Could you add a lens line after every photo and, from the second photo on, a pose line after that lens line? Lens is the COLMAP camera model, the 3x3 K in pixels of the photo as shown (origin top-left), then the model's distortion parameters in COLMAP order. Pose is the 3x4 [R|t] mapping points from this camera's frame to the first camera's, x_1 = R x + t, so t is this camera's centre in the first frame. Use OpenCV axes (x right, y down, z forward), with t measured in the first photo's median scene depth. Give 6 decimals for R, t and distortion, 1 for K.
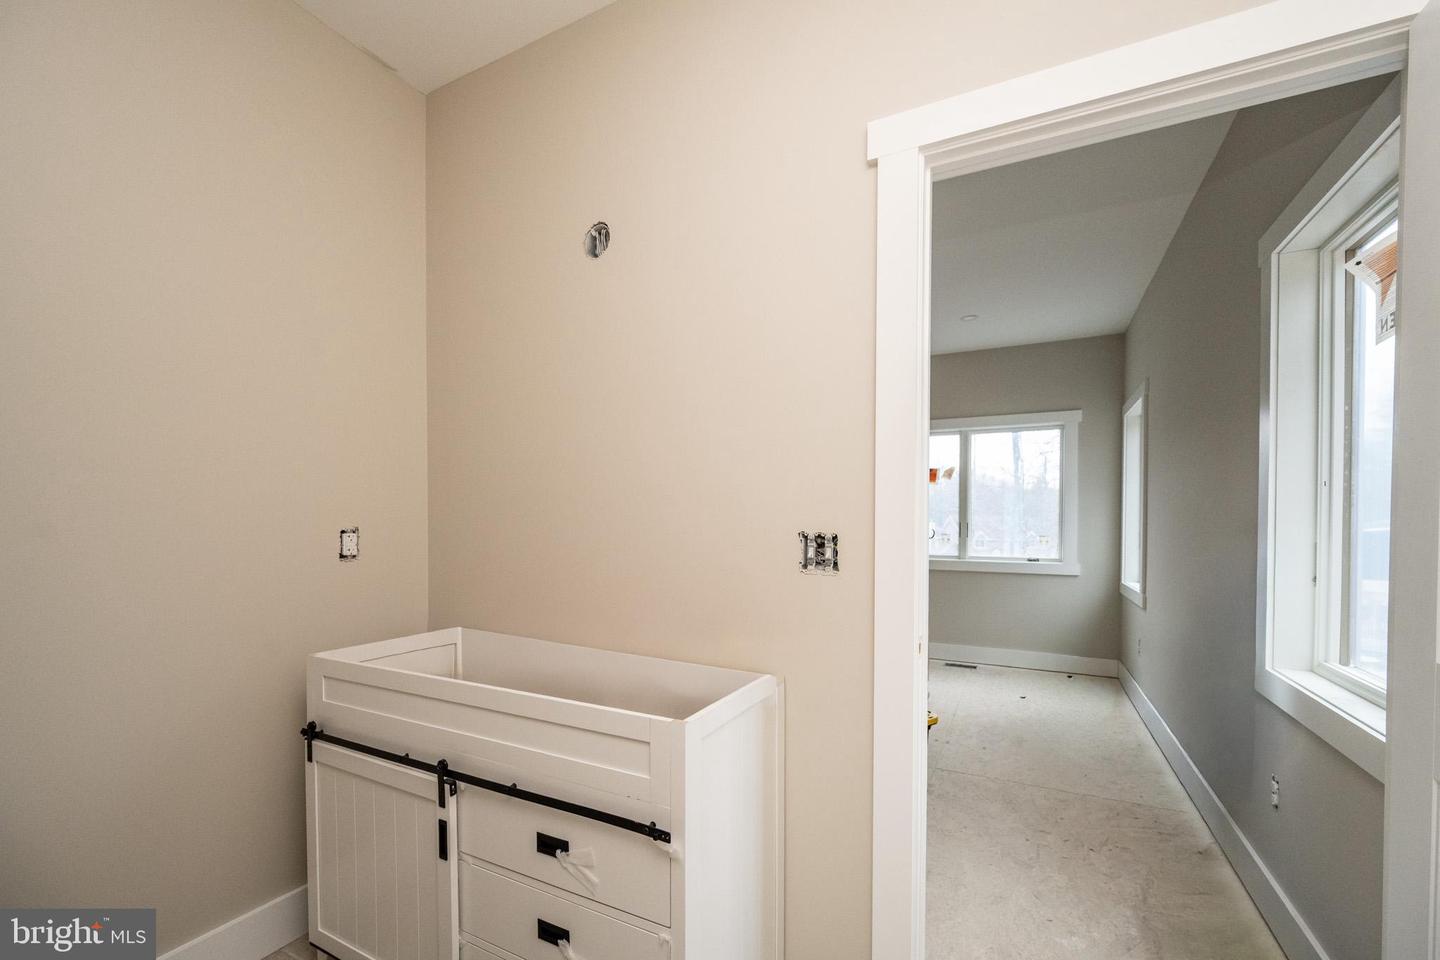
lens RADIAL K [[594.7, 0, 717.6], [0, 594.7, 530.7], [0, 0, 1]] dist [0.000192, -0.000022]
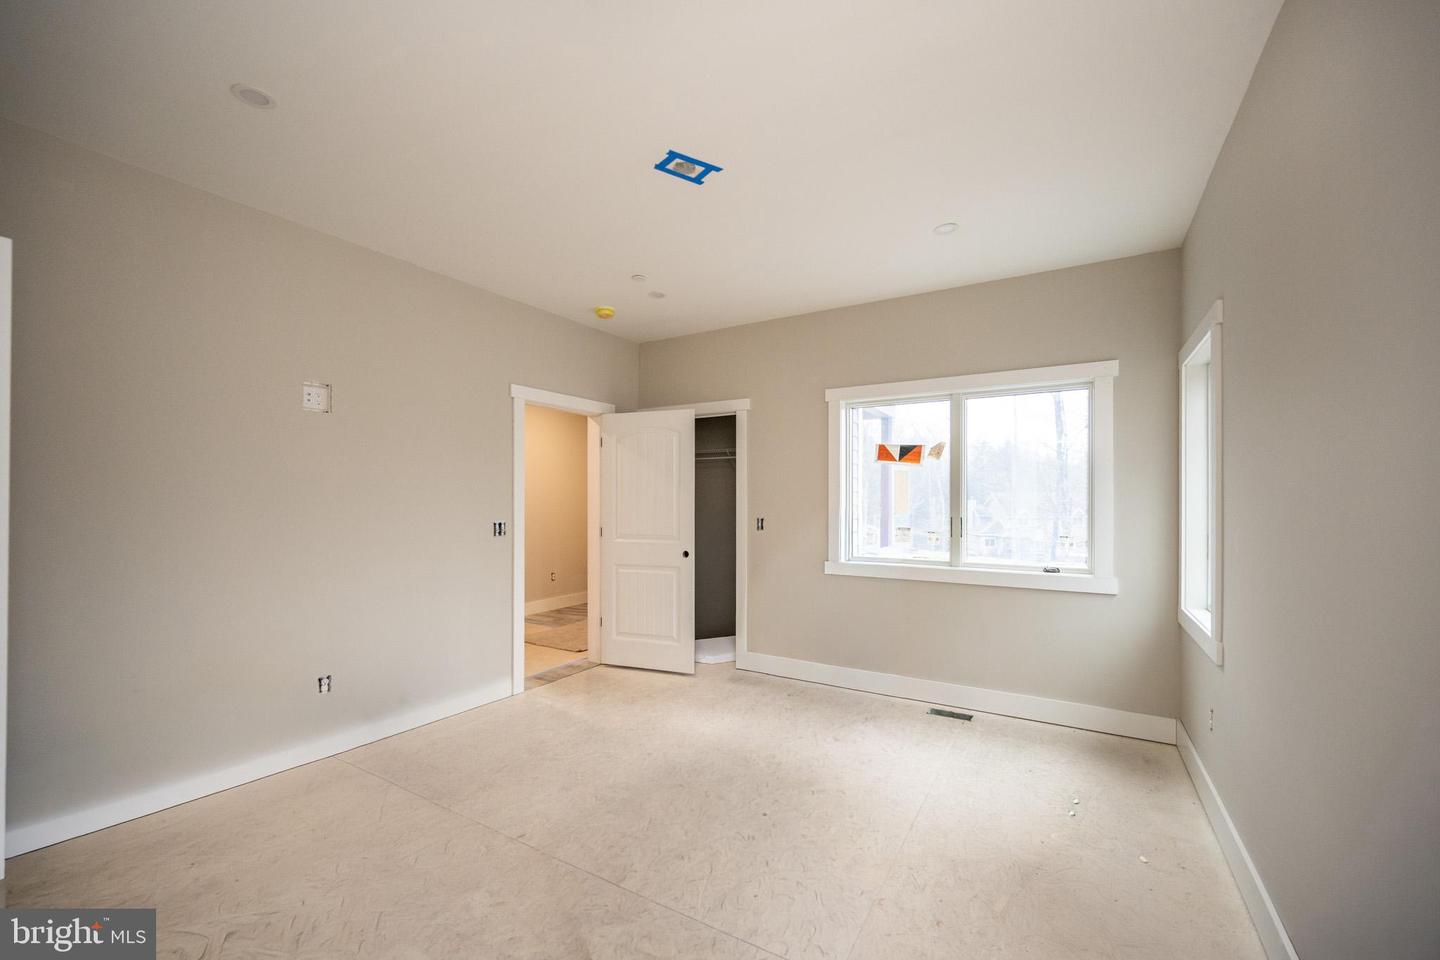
lens RADIAL K [[576.2, 0, 724.6], [0, 576.2, 497.6], [0, 0, 1]] dist [0.000044, 0.000046]
pose [[0.997464, -0.002105, -0.071137, 0.189251], [0.001074, 0.999894, -0.014524, -0.030256], [0.071160, 0.014411, 0.997361, 0.279900]]
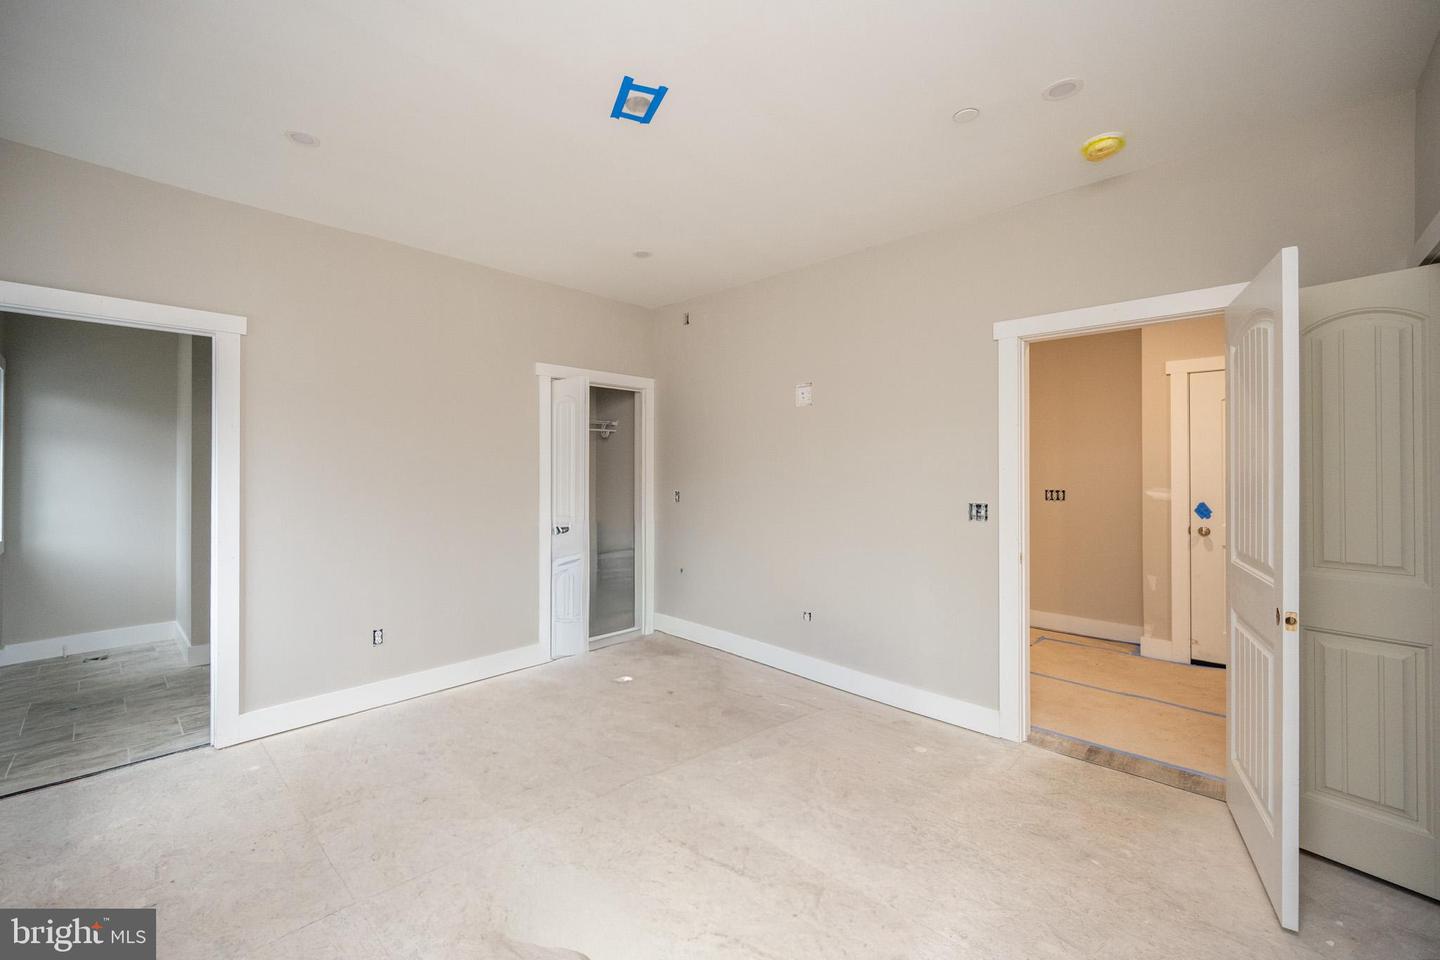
lens RADIAL K [[589.6, 0, 701.2], [0, 589.6, 461.3], [0, 0, 1]] dist [0.000050, -0.000076]
pose [[-0.299904, -0.016300, -0.953830, 0.481712], [-0.018256, 0.999769, -0.011345, -0.039708], [0.953795, 0.014010, -0.300132, 0.855906]]
